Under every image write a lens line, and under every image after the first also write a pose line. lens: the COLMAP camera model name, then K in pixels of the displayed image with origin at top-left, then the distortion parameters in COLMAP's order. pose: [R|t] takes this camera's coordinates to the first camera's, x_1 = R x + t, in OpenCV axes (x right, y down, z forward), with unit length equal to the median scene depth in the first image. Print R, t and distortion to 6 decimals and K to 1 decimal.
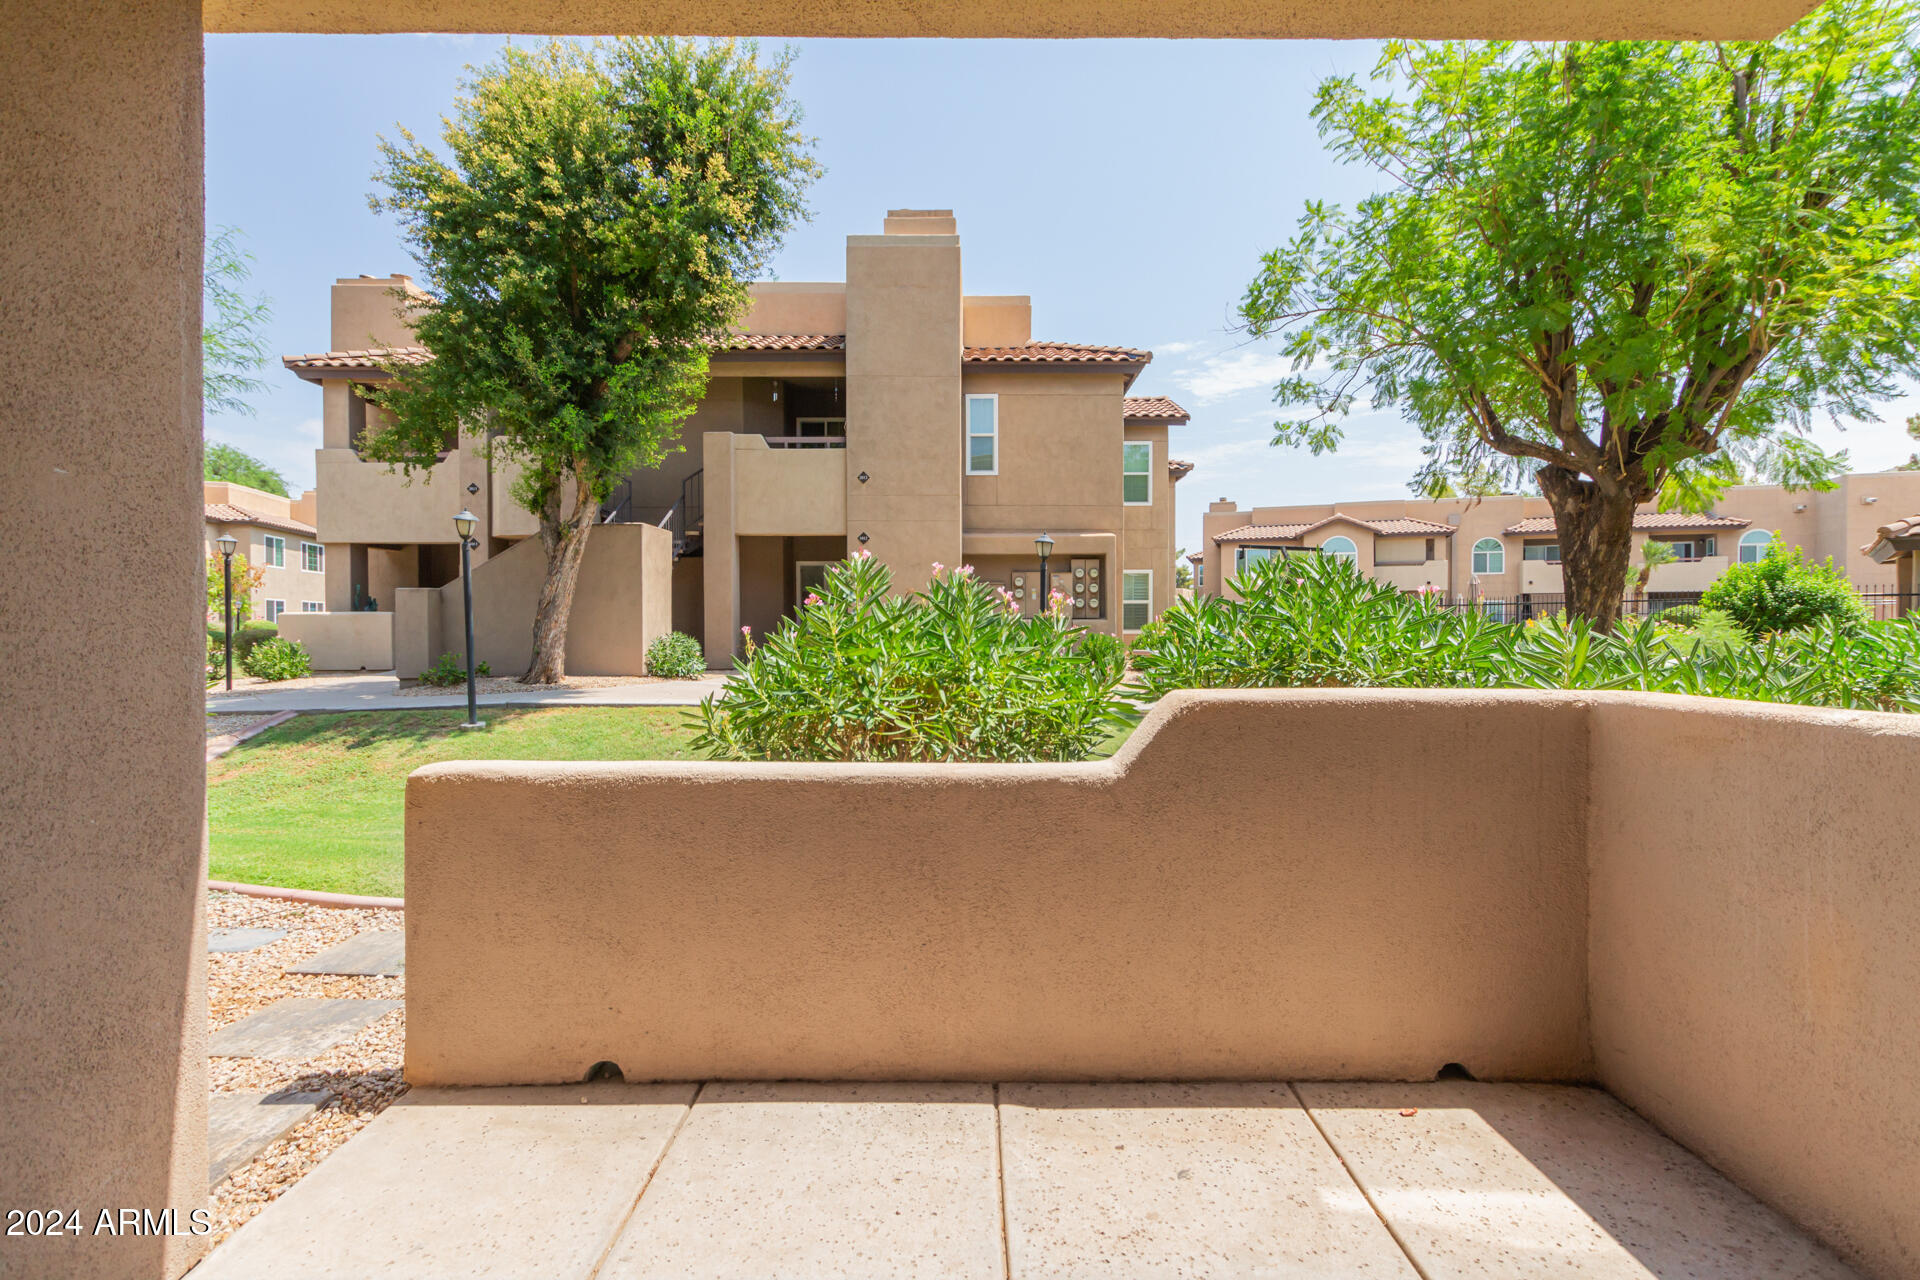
lens RADIAL K [[881.0, 0, 960.0], [0, 881.0, 640.0], [0, 0, 1]] dist [0.013441, -0.006554]
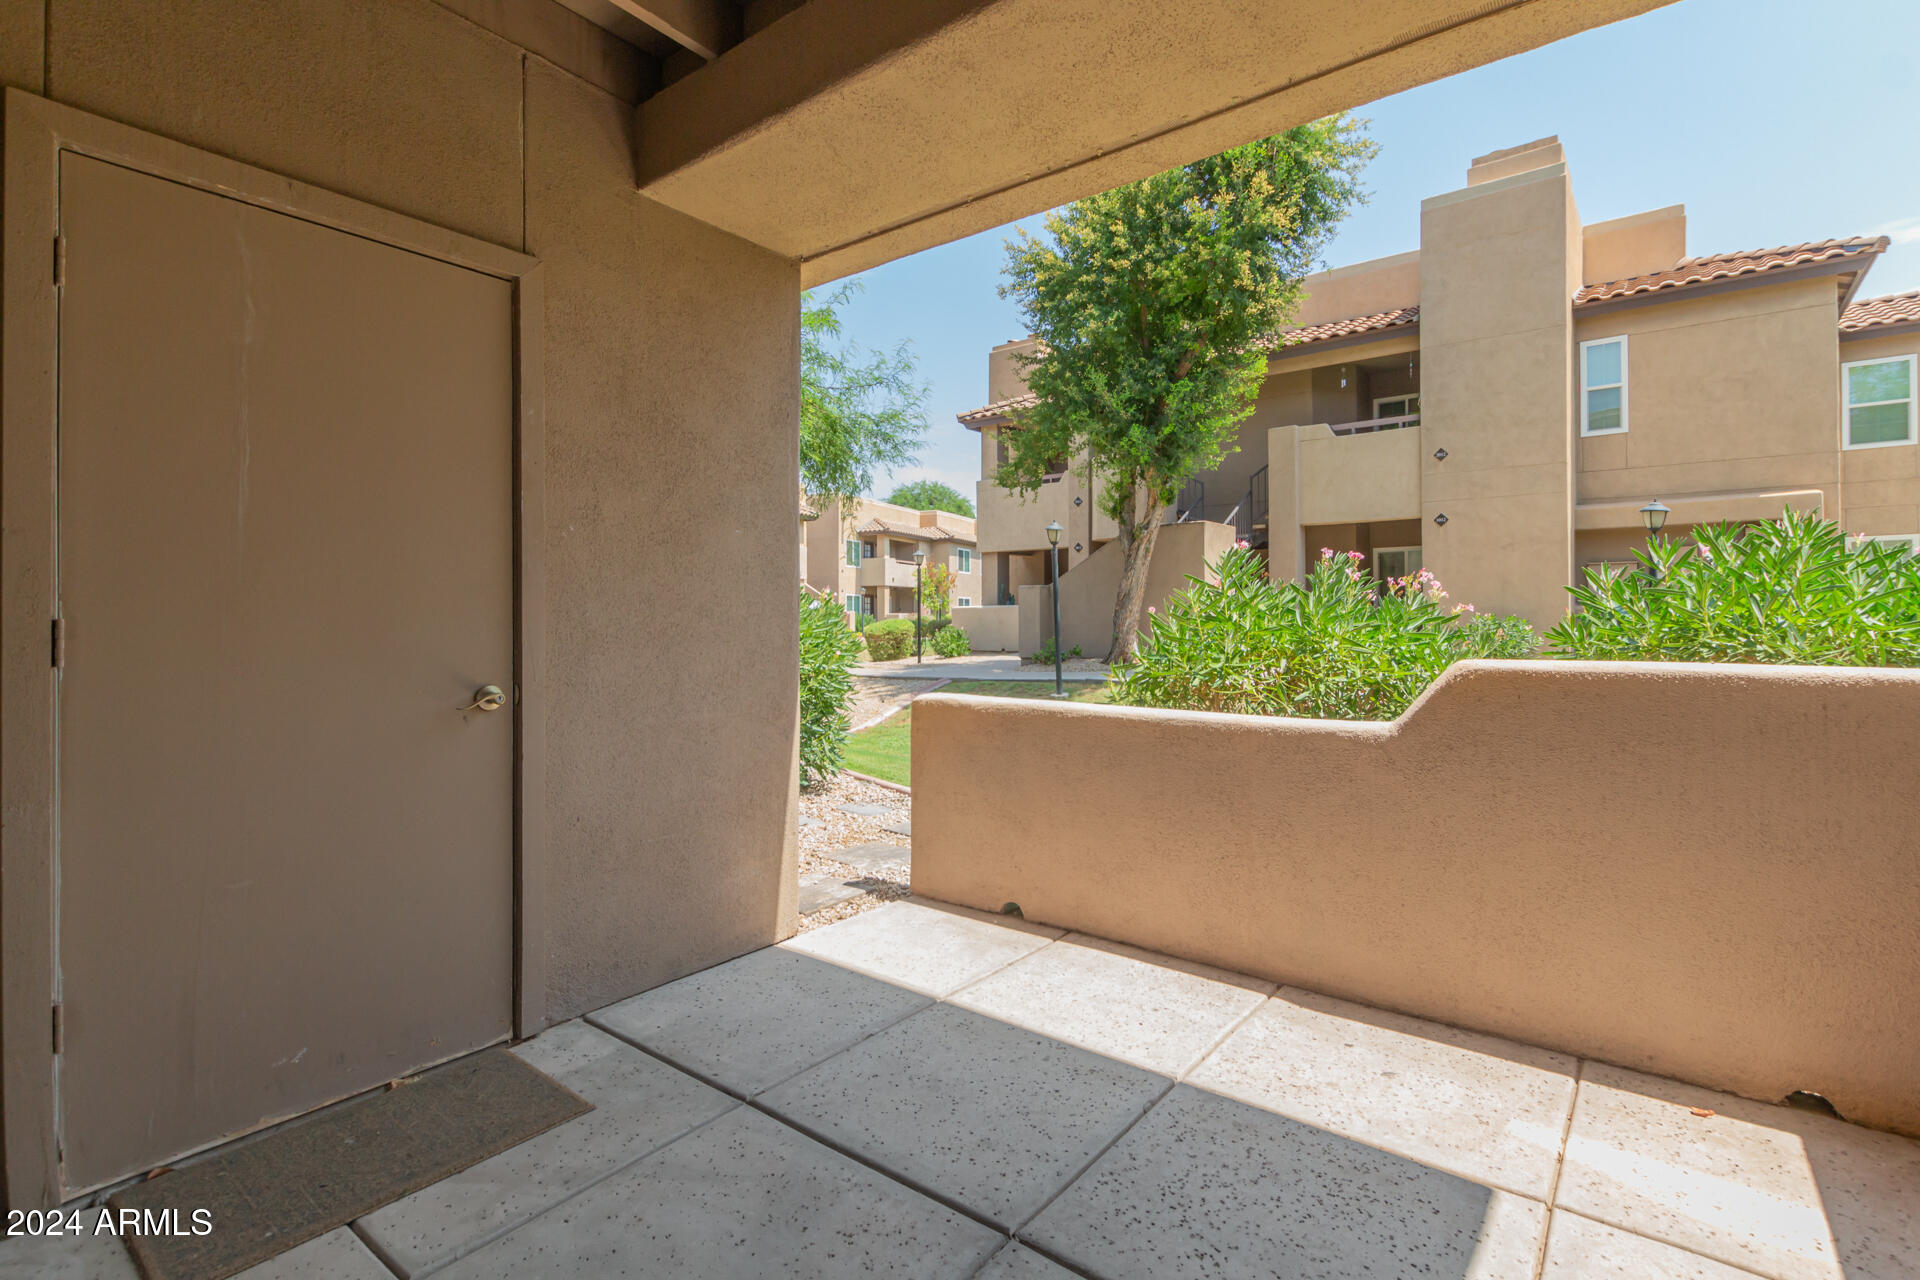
lens RADIAL K [[895.0, 0, 984.7], [0, 895.0, 618.7], [0, 0, 1]] dist [0.000037, -0.000395]
pose [[0.794759, -0.003116, -0.606917, 0.112927], [-0.006593, 0.999883, -0.013767, 0.006787], [0.606889, 0.014943, 0.794646, -0.051631]]
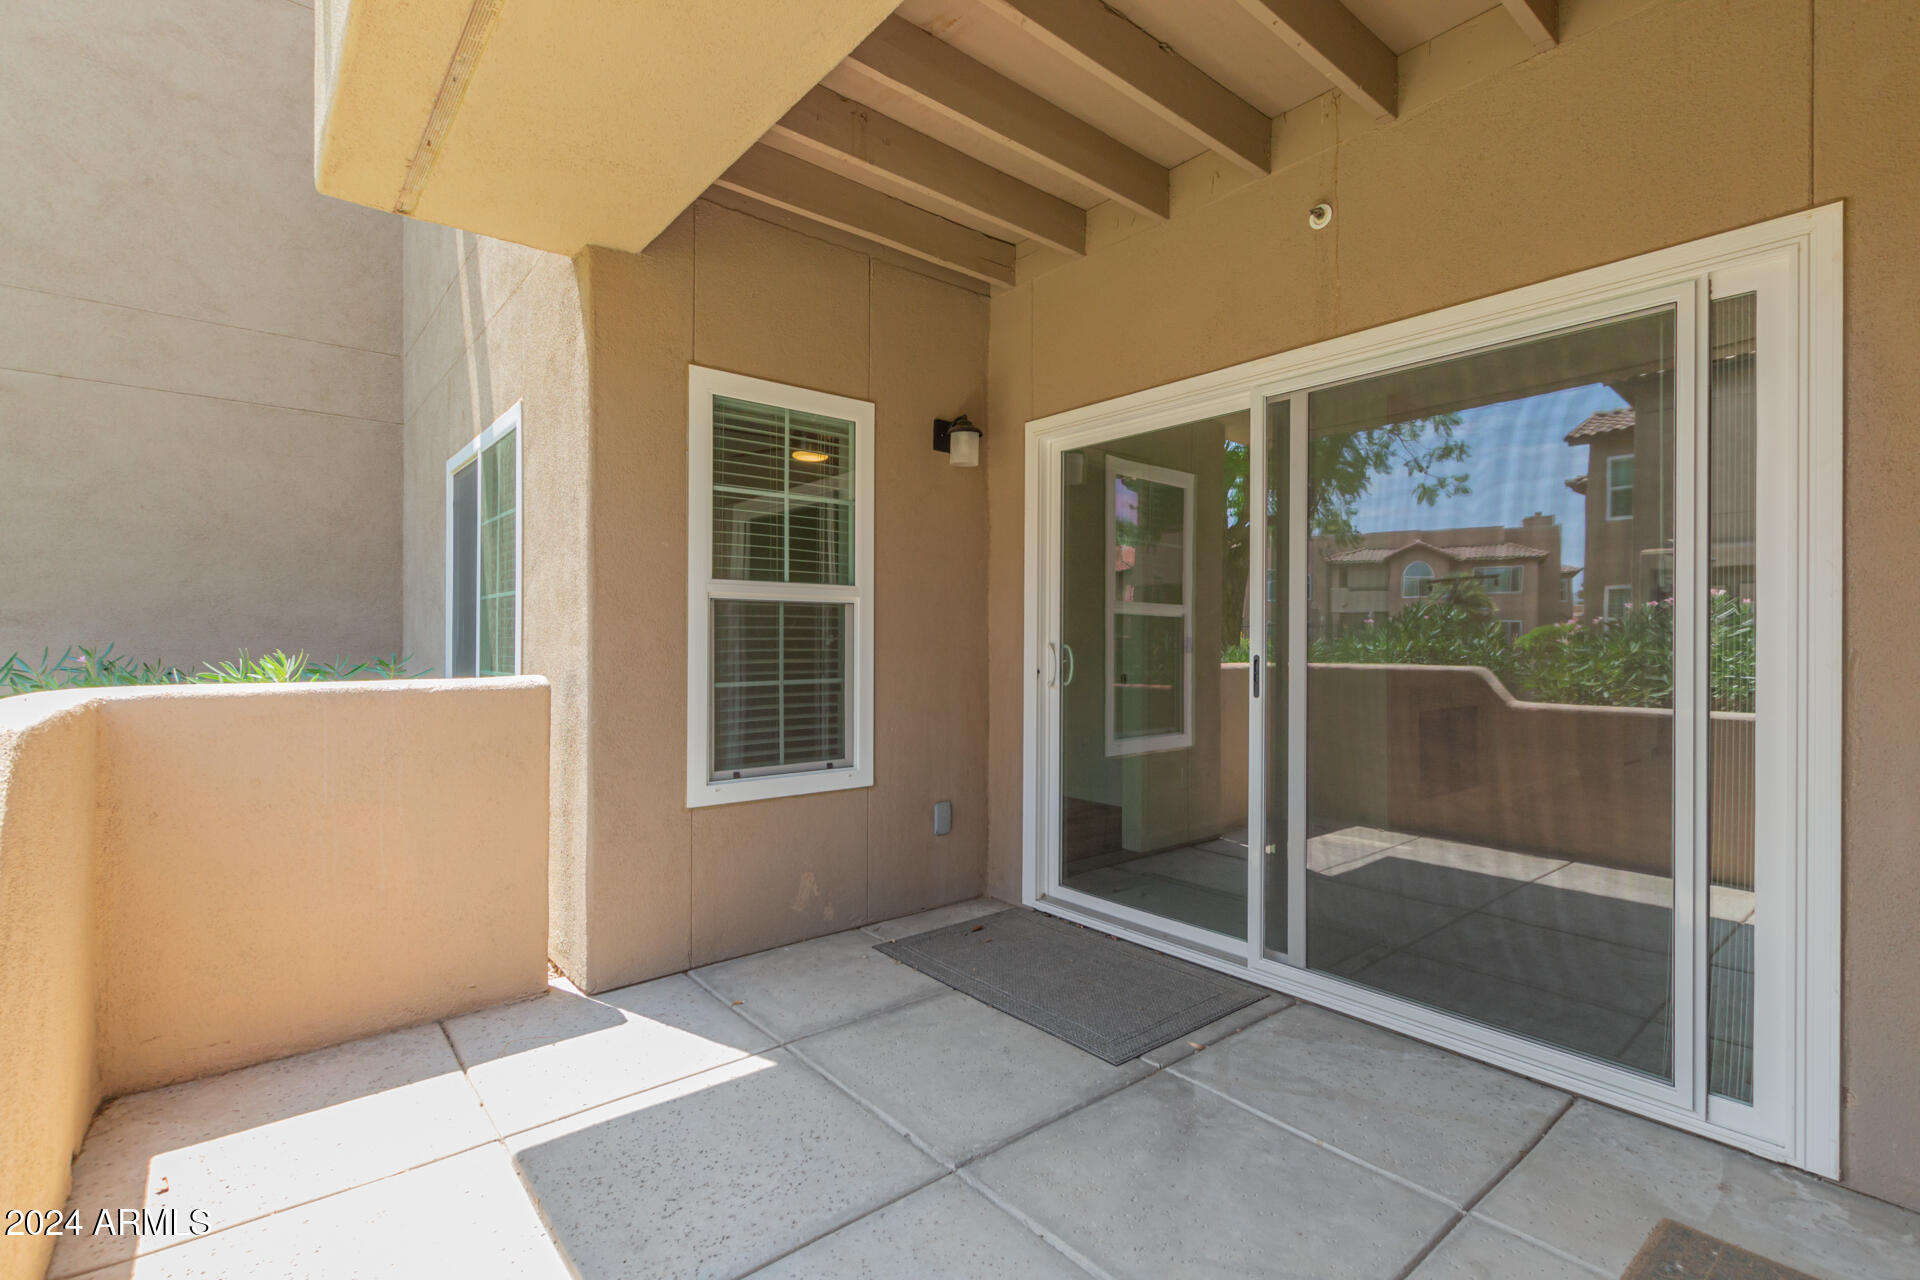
lens RADIAL K [[881.0, 0, 960.0], [0, 881.0, 640.0], [0, 0, 1]] dist [0.013441, -0.006554]
pose [[-0.637026, -0.001051, 0.770842, -0.161867], [0.004422, 0.999978, 0.005017, 0.000564], [-0.770830, 0.006605, -0.637007, 0.236076]]
